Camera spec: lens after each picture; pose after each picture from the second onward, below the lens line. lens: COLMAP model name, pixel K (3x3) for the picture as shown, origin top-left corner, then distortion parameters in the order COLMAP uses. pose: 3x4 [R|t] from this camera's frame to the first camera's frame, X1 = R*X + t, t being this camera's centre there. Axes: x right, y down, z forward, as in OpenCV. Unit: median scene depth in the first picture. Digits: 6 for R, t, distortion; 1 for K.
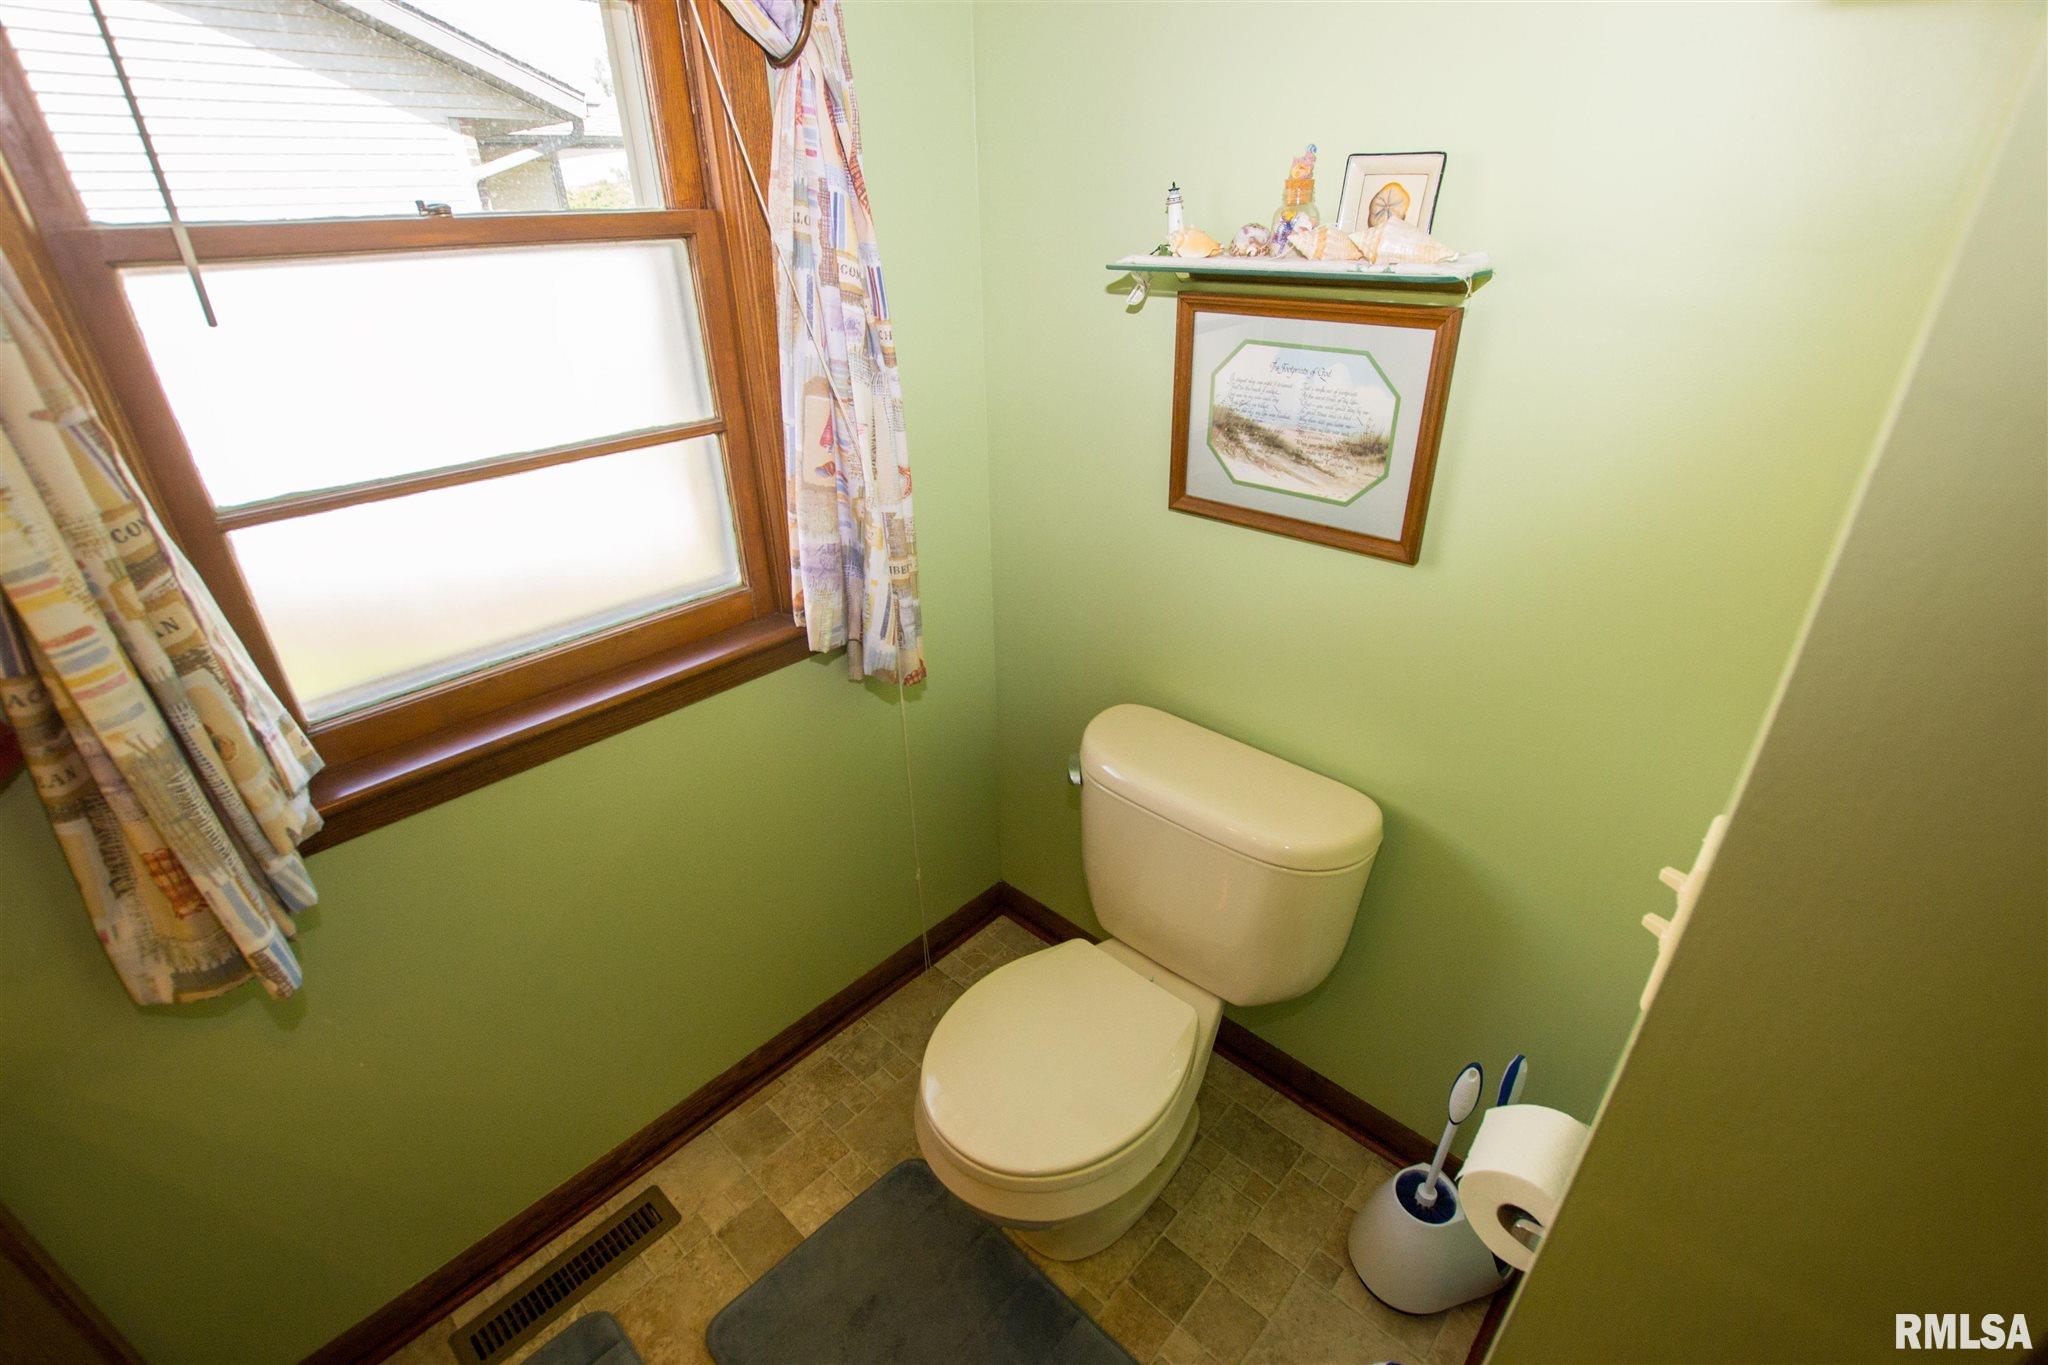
lens RADIAL K [[904.0, 0, 1024.0], [0, 904.0, 682.5], [0, 0, 1]] dist [-0.026517, -0.000062]
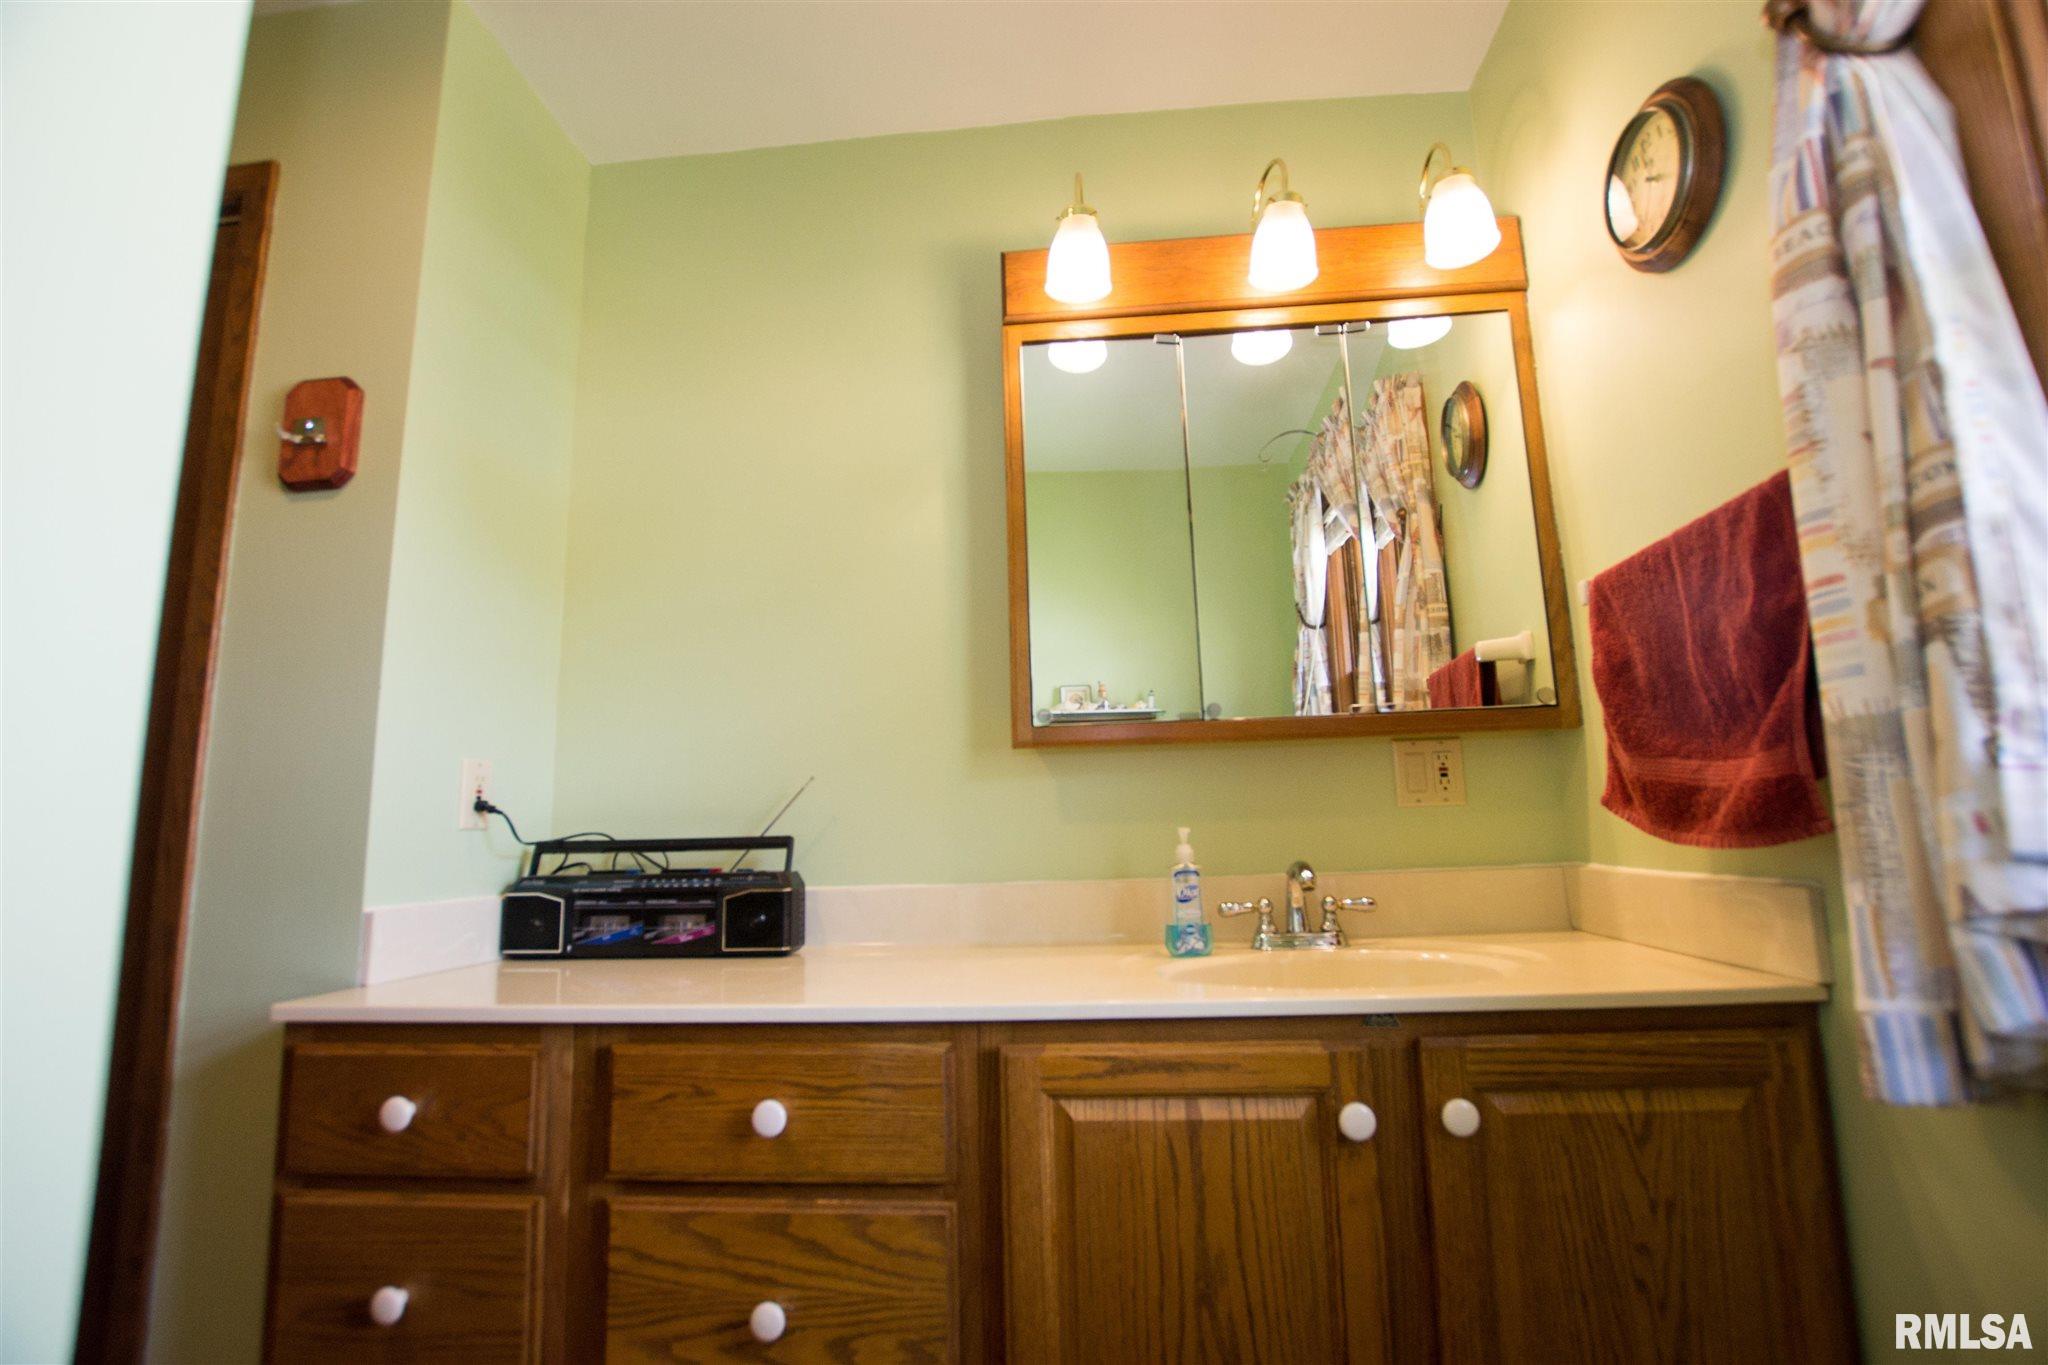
lens RADIAL K [[918.5, 0, 1031.5], [0, 918.5, 685.1], [0, 0, 1]] dist [-0.023948, 0.000202]
pose [[-0.792557, -0.069076, -0.605873, 0.196261], [-0.257918, 0.938290, 0.230413, 0.043663], [0.552569, 0.338881, -0.761464, 1.097440]]
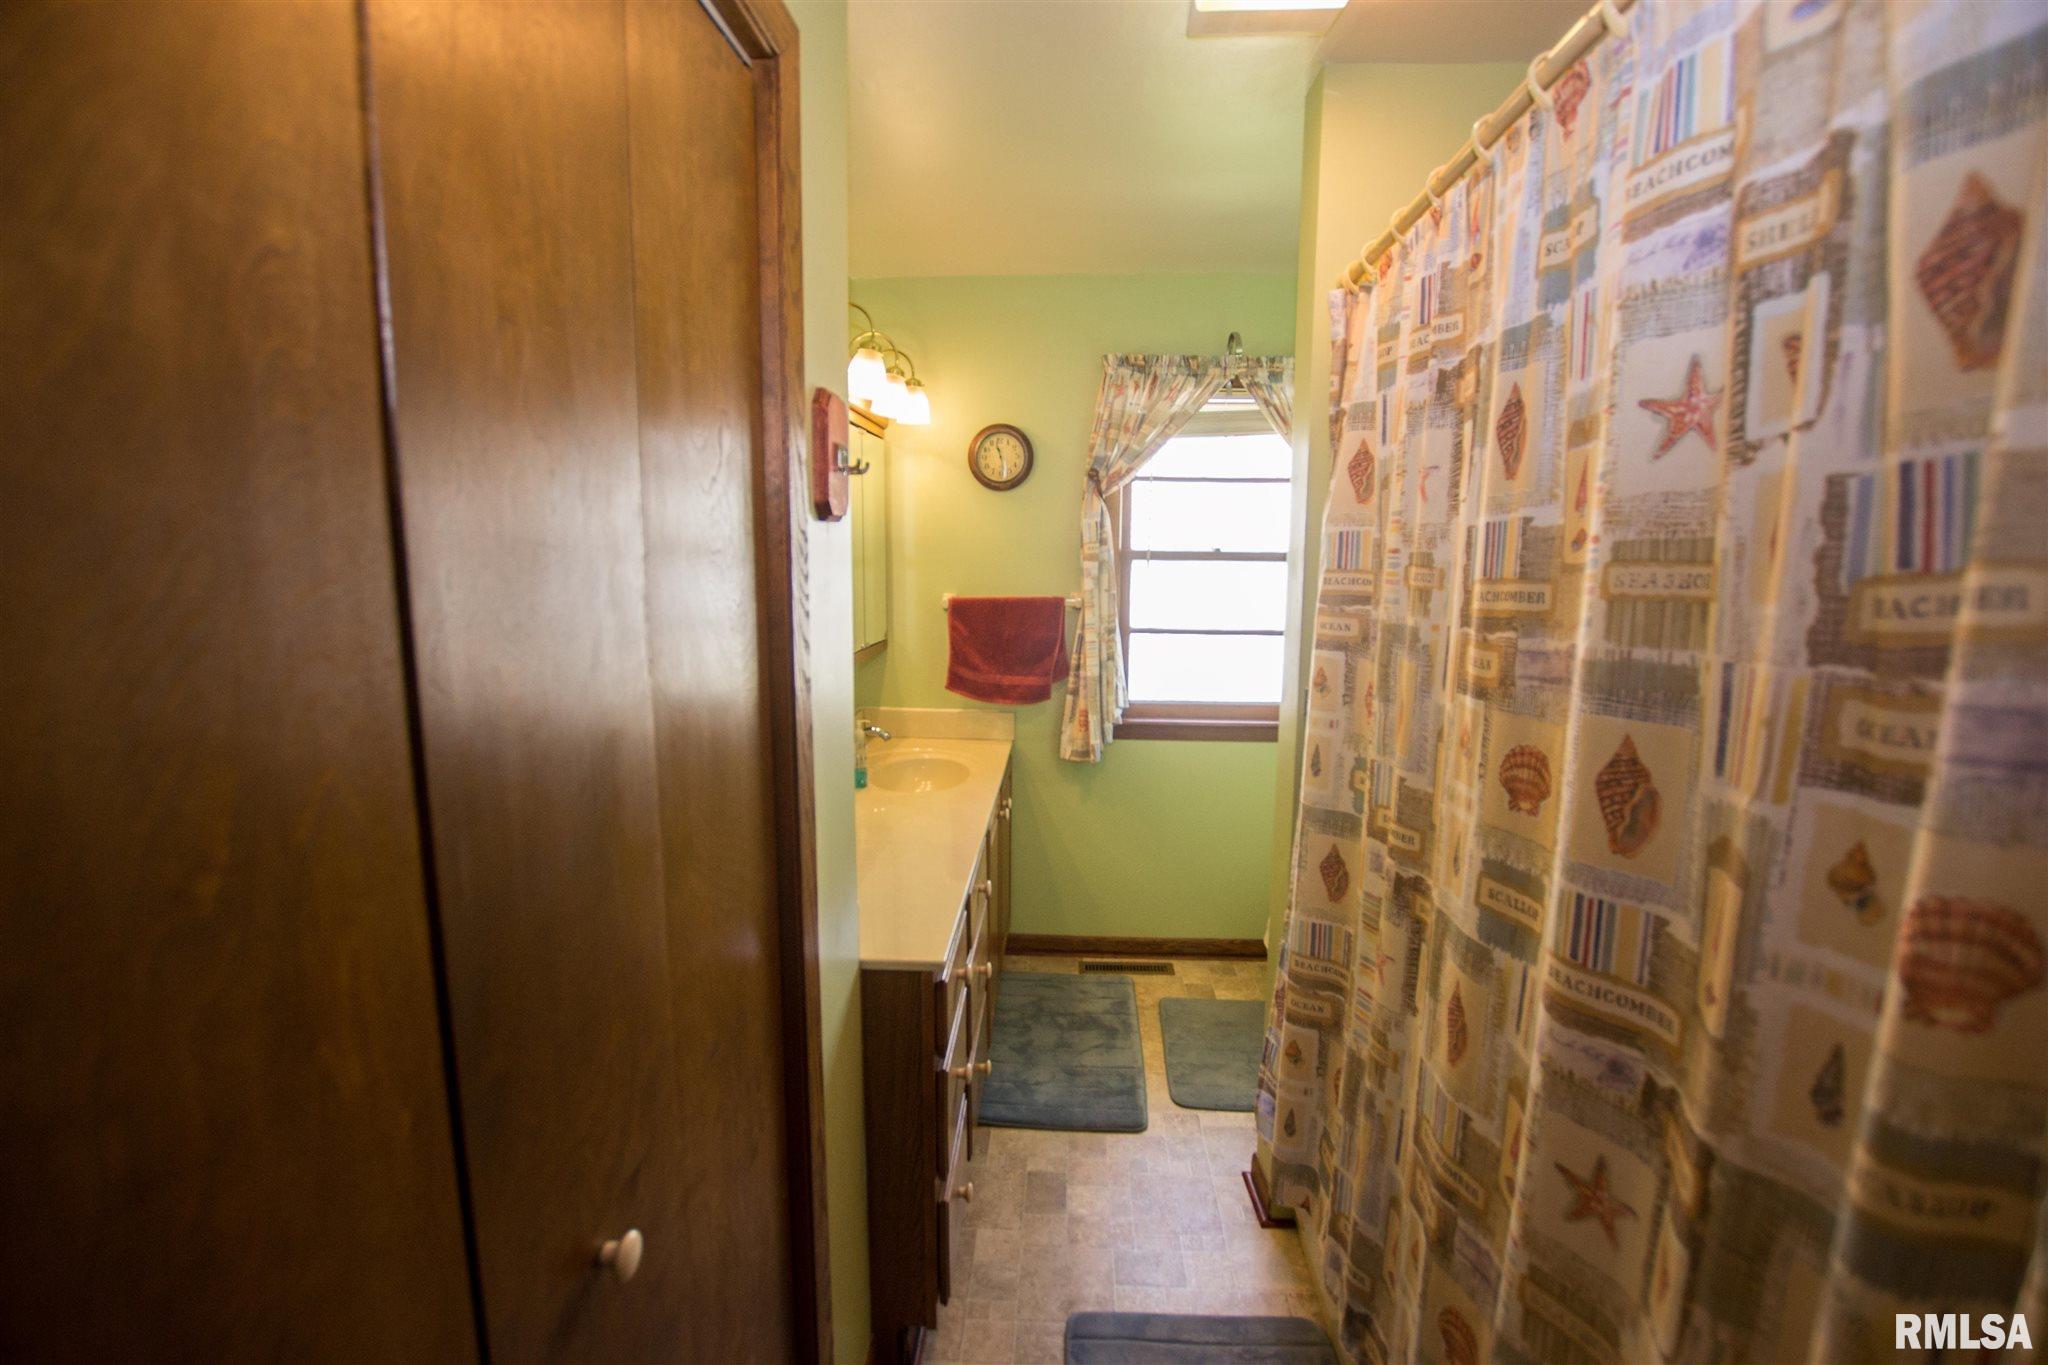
lens RADIAL K [[918.5, 0, 1031.5], [0, 918.5, 685.1], [0, 0, 1]] dist [-0.023948, 0.000202]
pose [[0.637269, 0.129829, -0.759627, 1.612425], [-0.372912, 0.914567, -0.156535, 0.733647], [0.674407, 0.383029, 0.631240, -1.452984]]
